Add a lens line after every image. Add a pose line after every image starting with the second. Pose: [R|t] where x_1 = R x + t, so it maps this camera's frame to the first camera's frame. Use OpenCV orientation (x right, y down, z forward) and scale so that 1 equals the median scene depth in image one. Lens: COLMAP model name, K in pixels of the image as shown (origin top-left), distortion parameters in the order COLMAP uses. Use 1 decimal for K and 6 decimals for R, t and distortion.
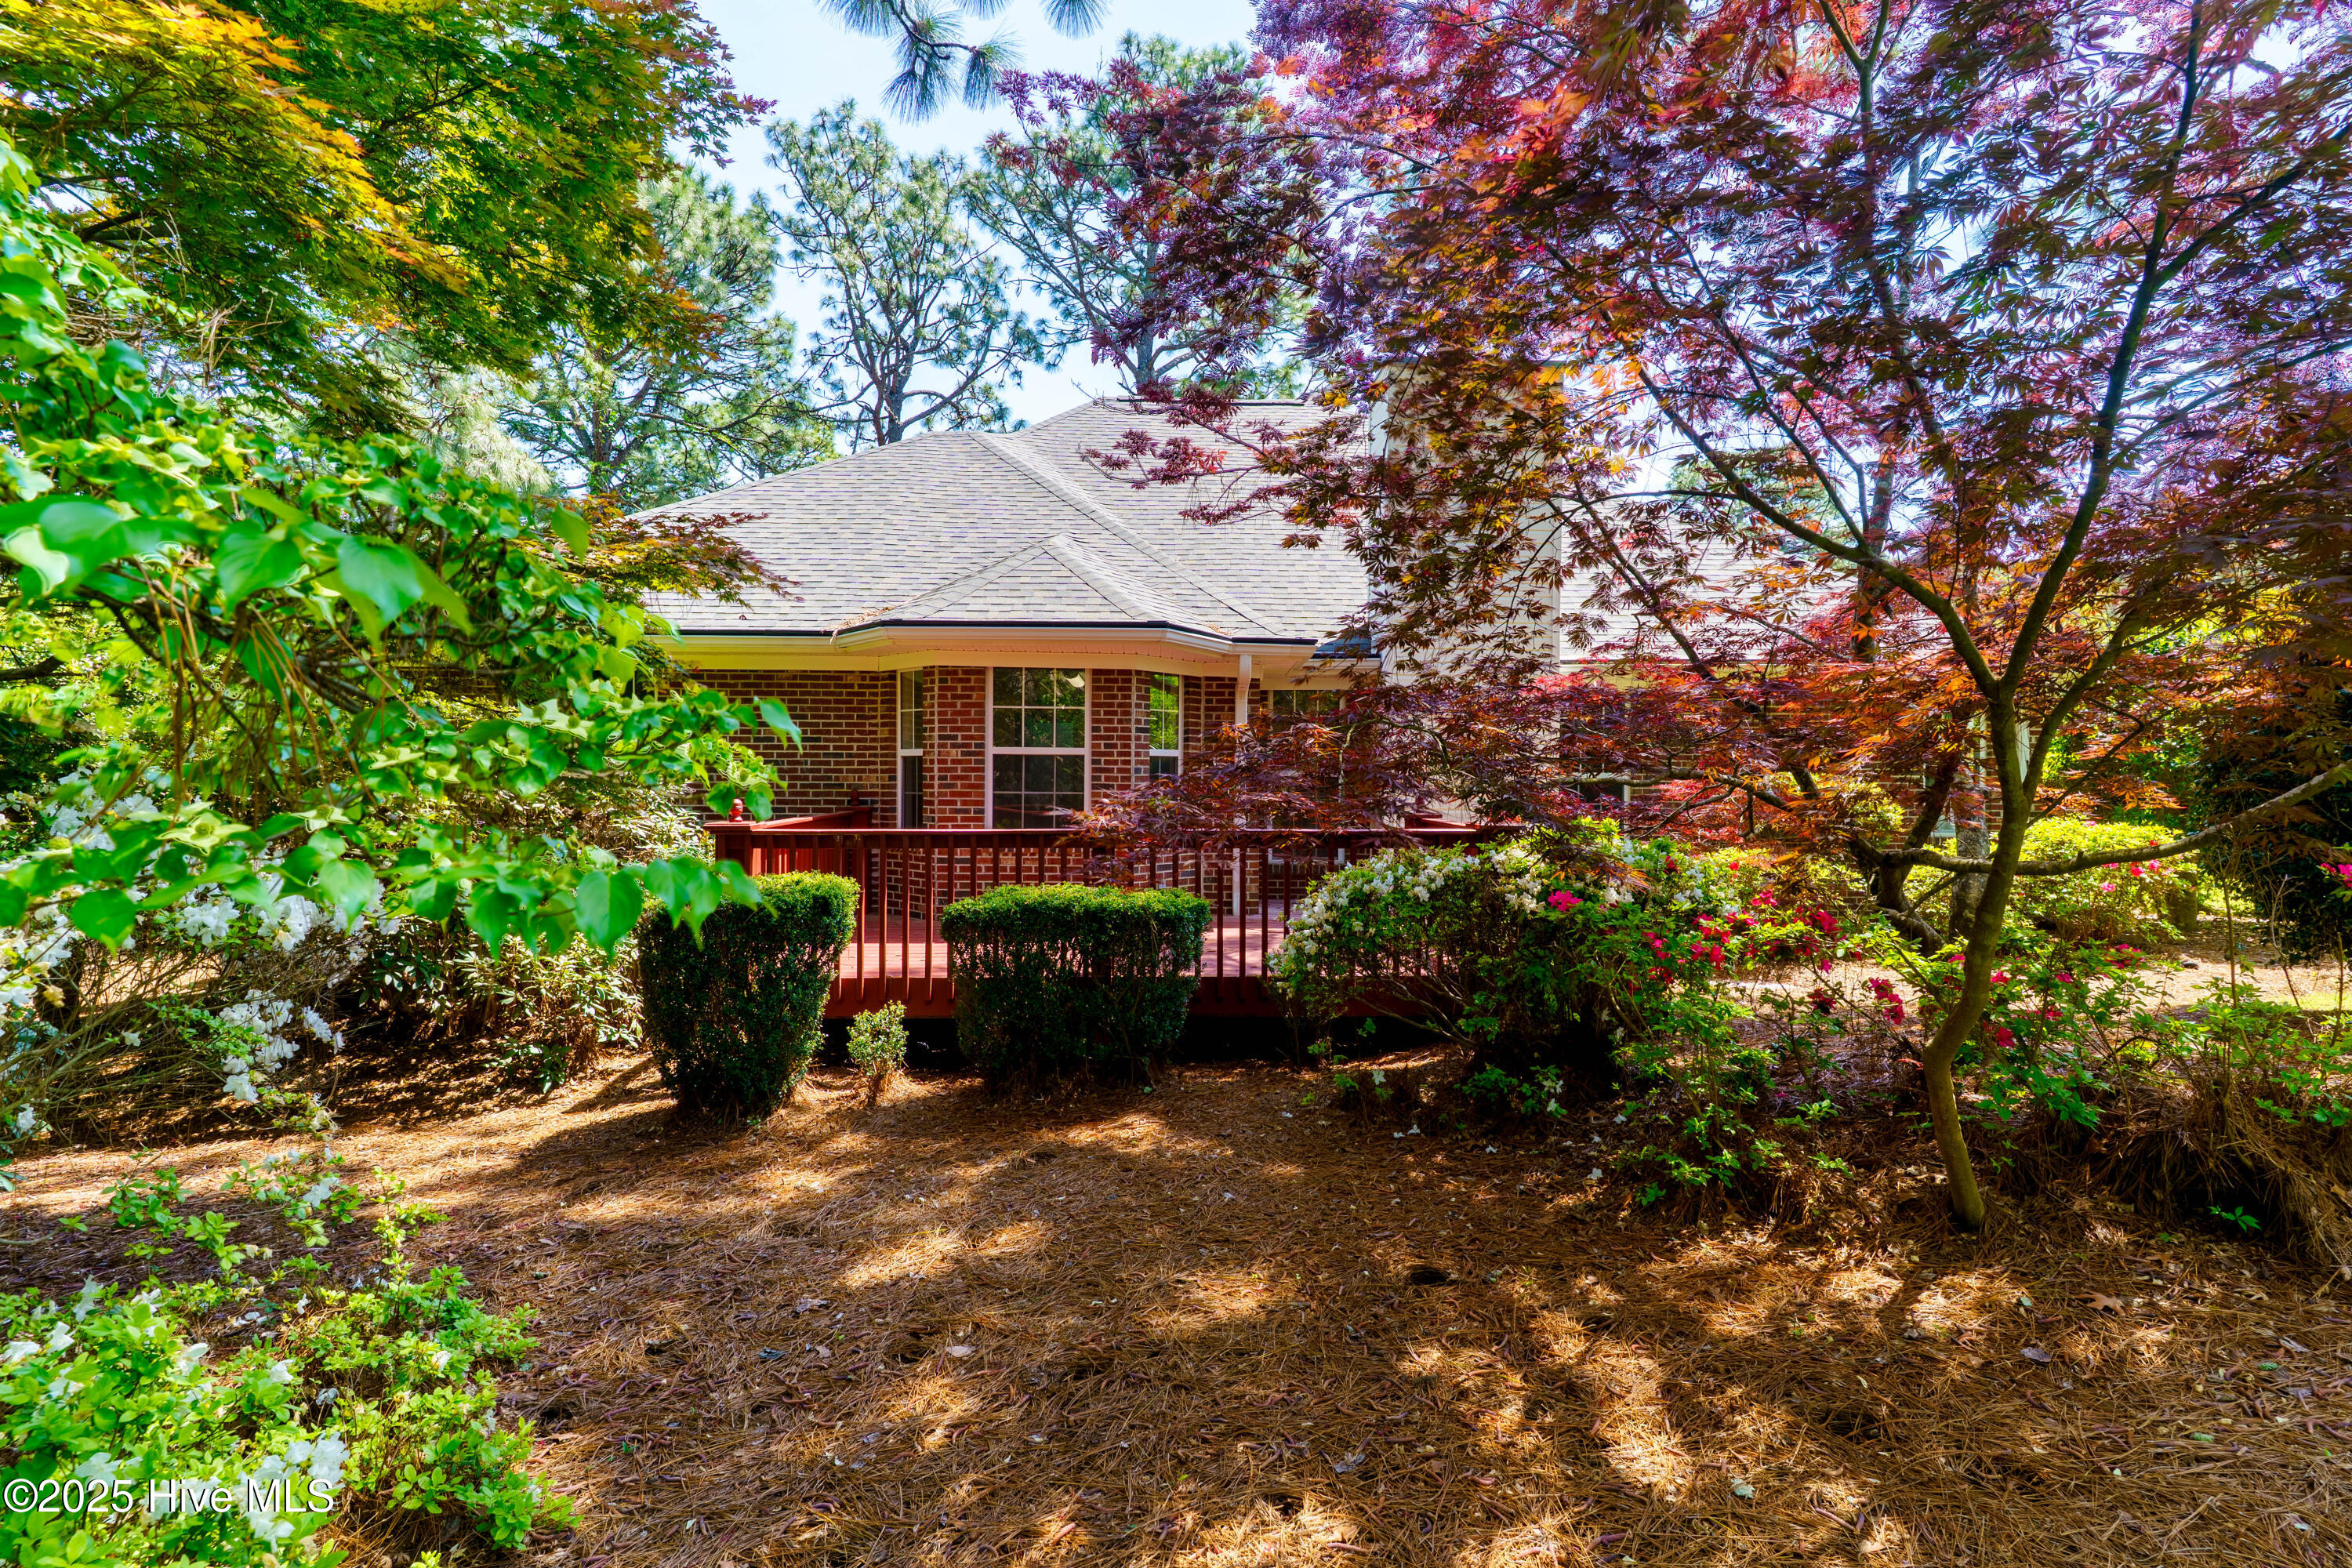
lens RADIAL K [[1109.6, 0, 1180.5], [0, 1109.6, 778.7], [0, 0, 1]] dist [-0.001741, 0.001562]
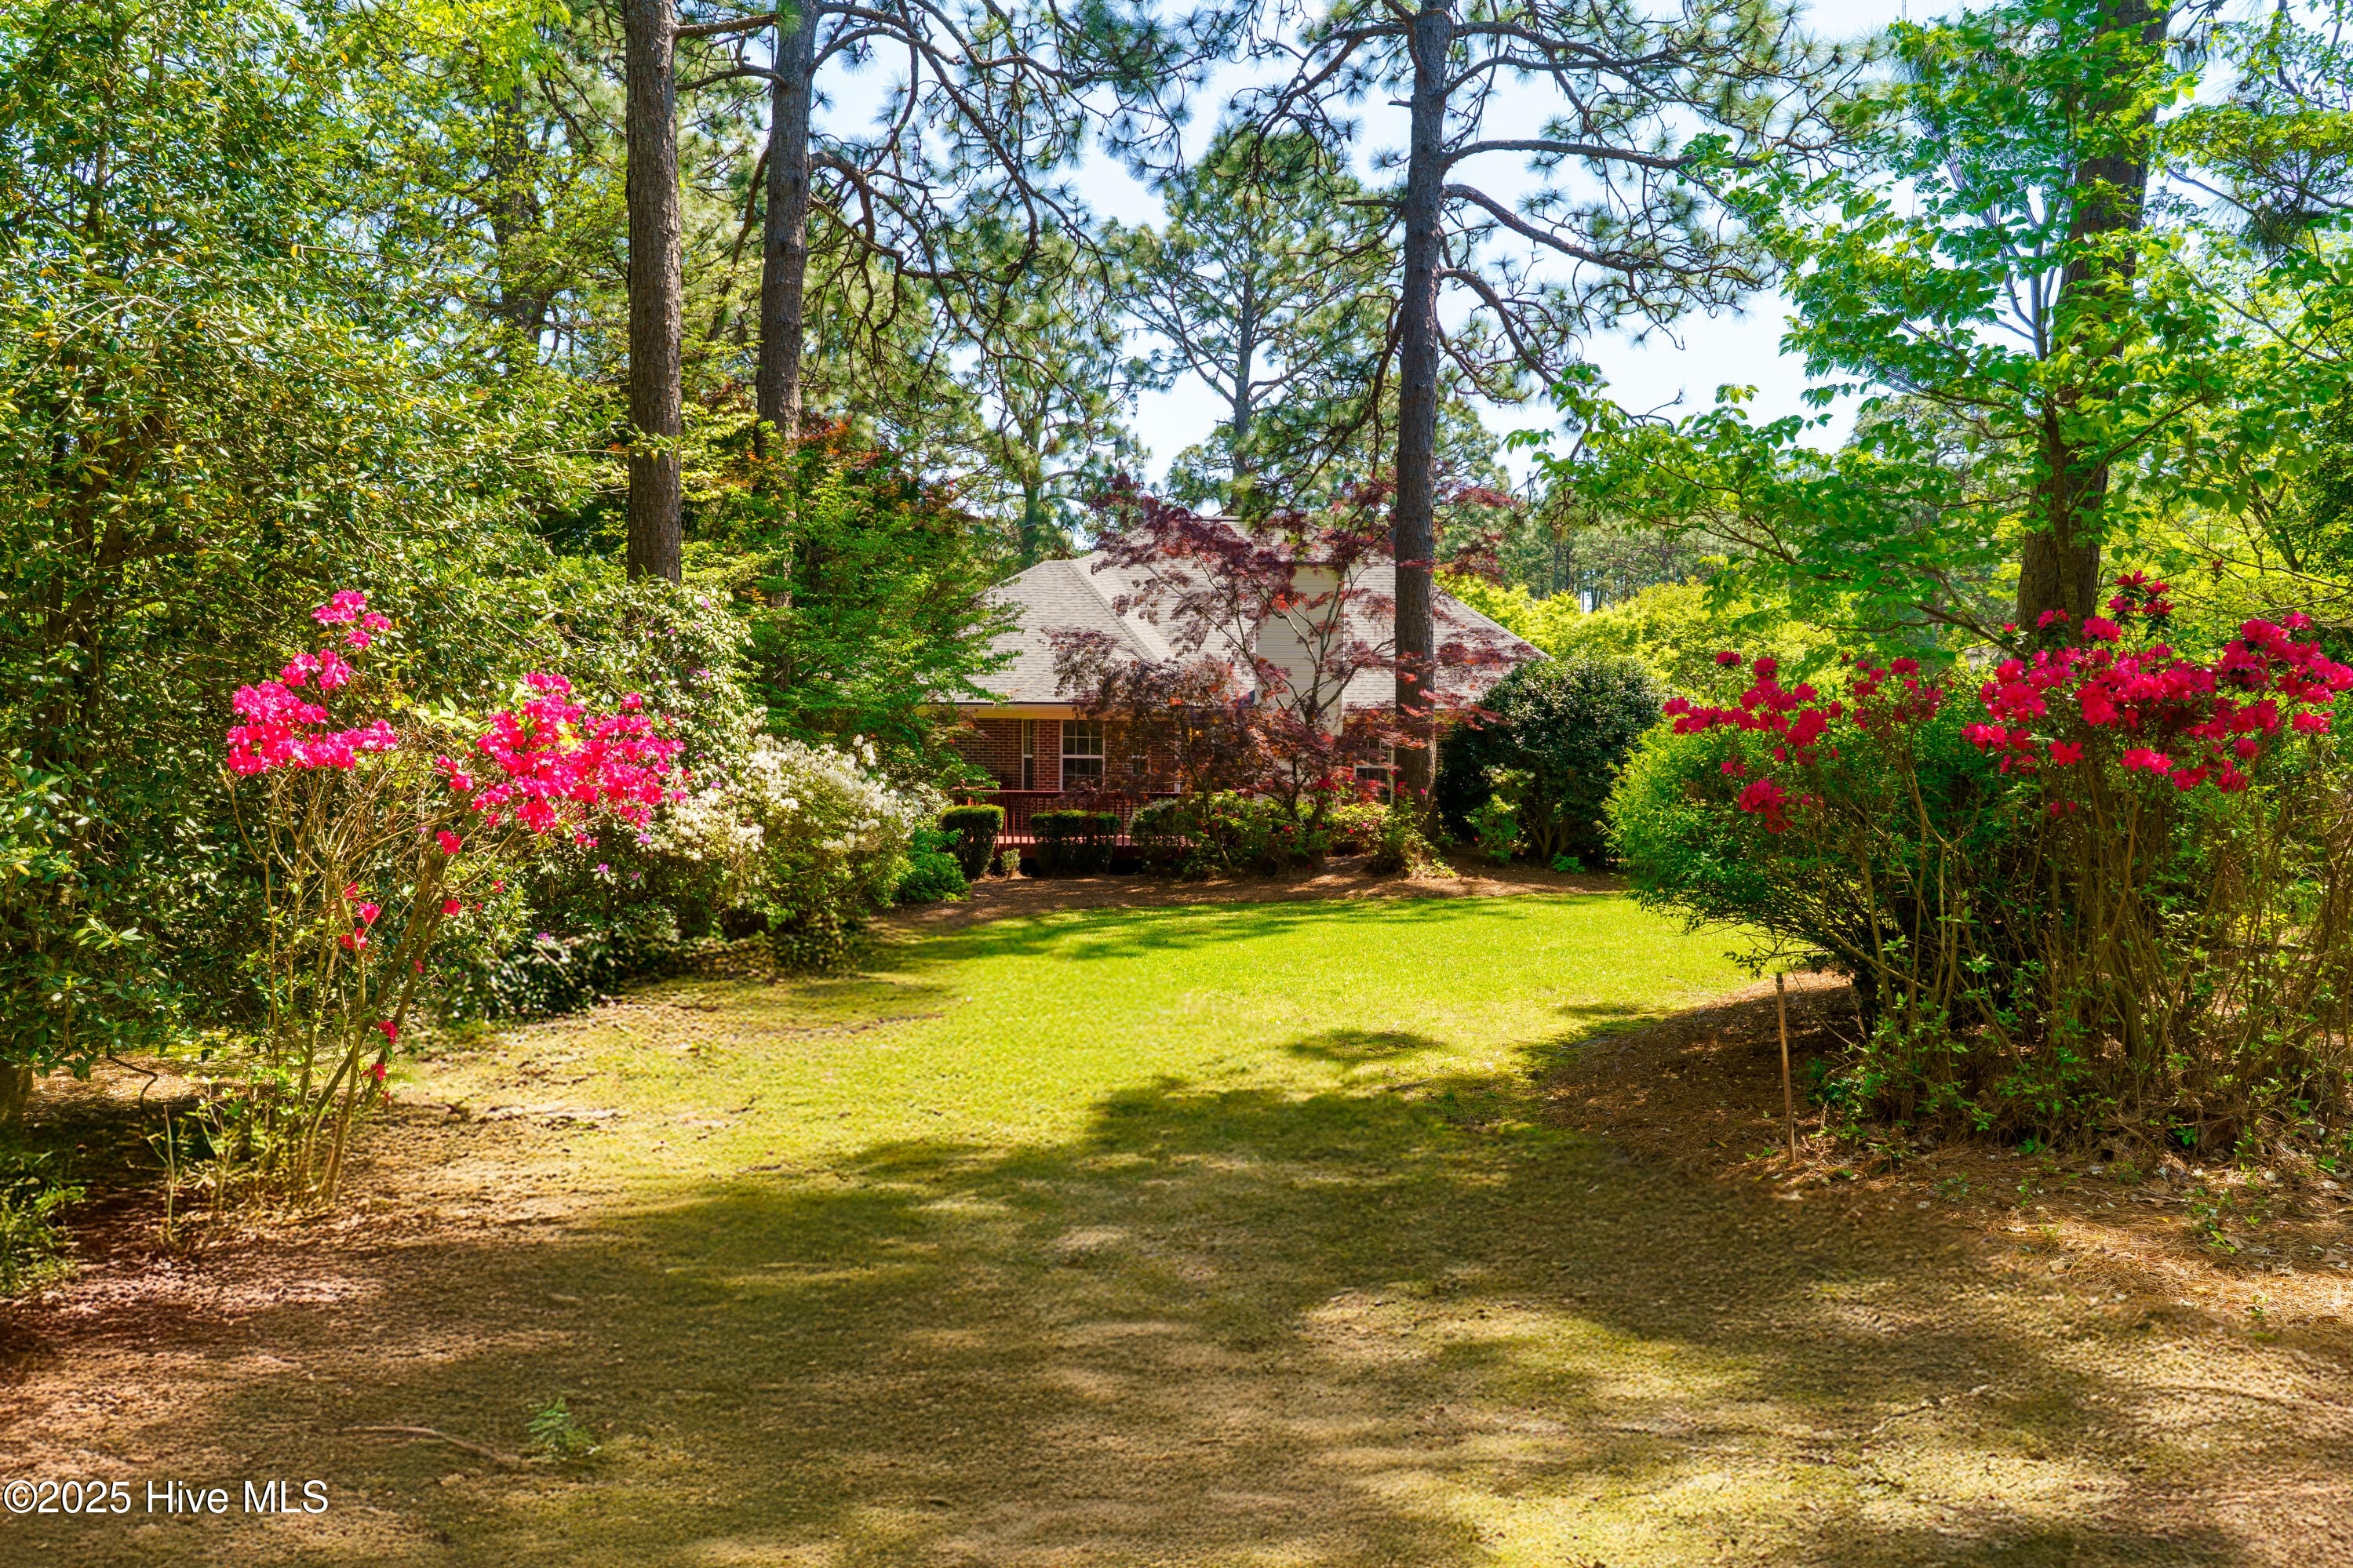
lens RADIAL K [[1444.1, 0, 1140.8], [0, 1444.1, 807.5], [0, 0, 1]] dist [-0.009080, 0.003281]
pose [[0.982593, 0.014353, -0.185216, 0.532127], [-0.004706, 0.998614, 0.052424, -0.077892], [0.185712, -0.050640, 0.981298, -1.851553]]
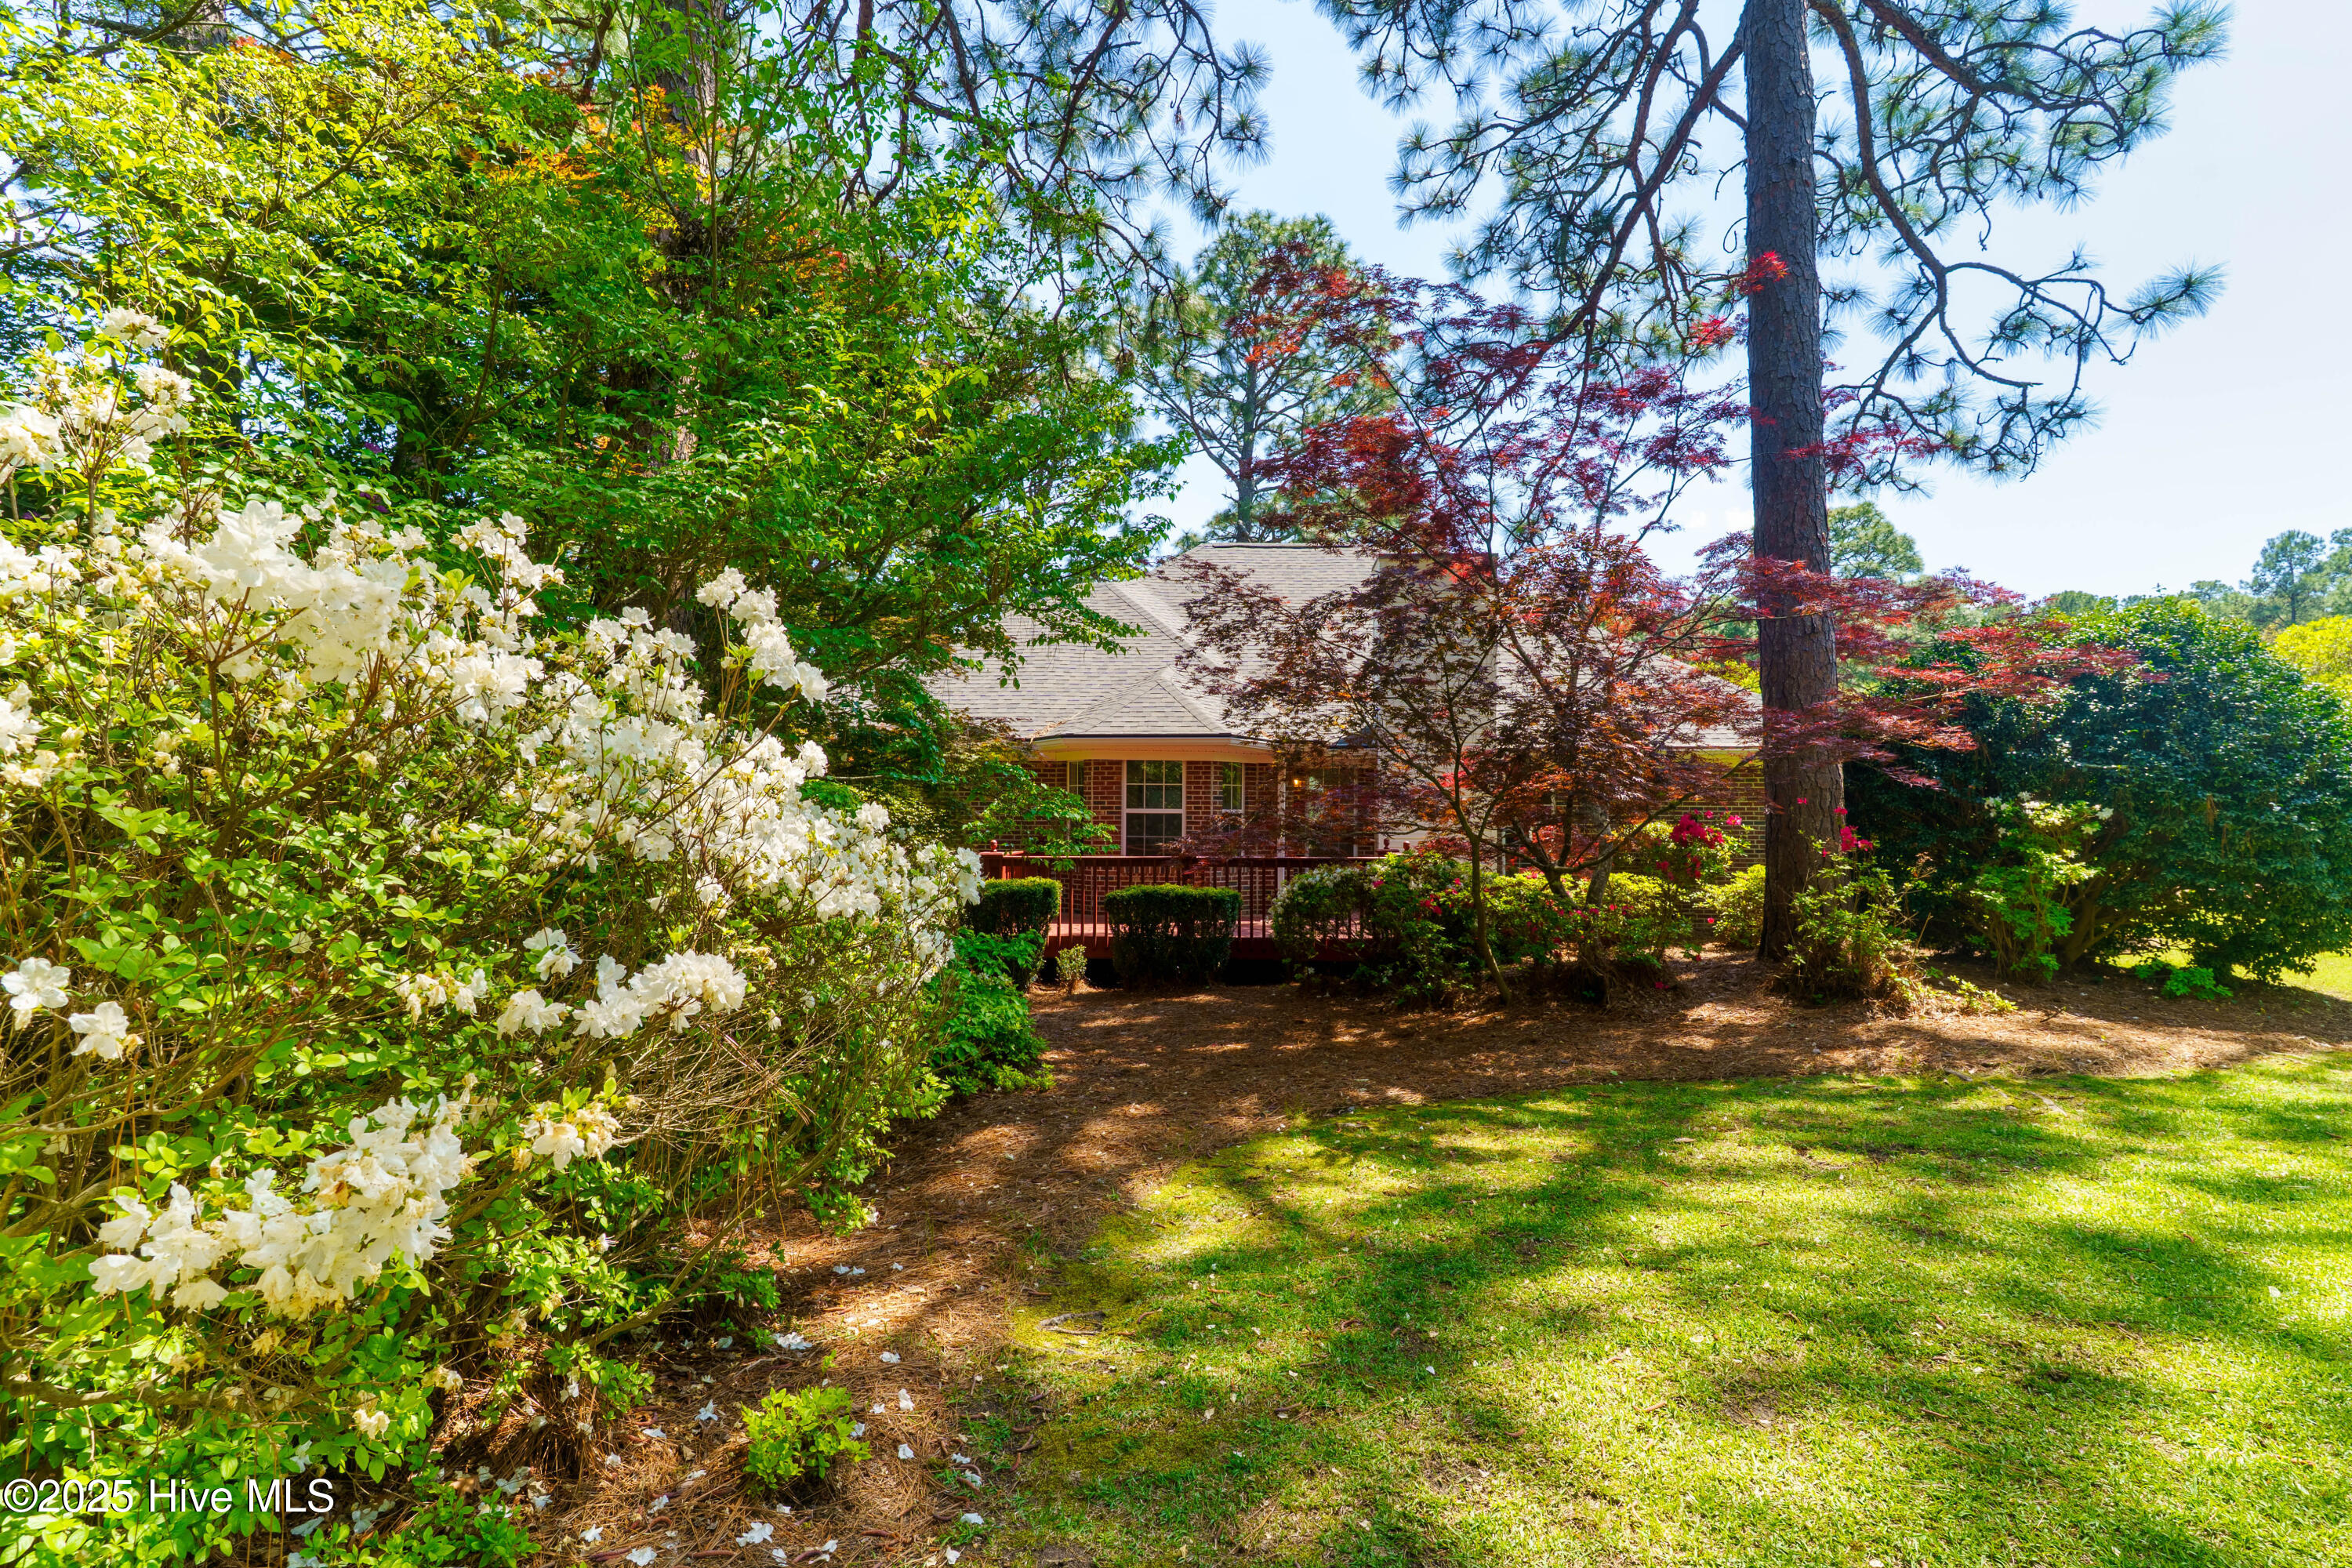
lens RADIAL K [[1109.6, 0, 1165.9], [0, 1109.6, 779.2], [0, 0, 1]] dist [-0.001741, 0.001562]
pose [[0.992974, -0.002902, -0.118295, 0.082629], [-0.001794, 0.999215, -0.039576, -0.007699], [0.118317, 0.039510, 0.992190, -0.620597]]
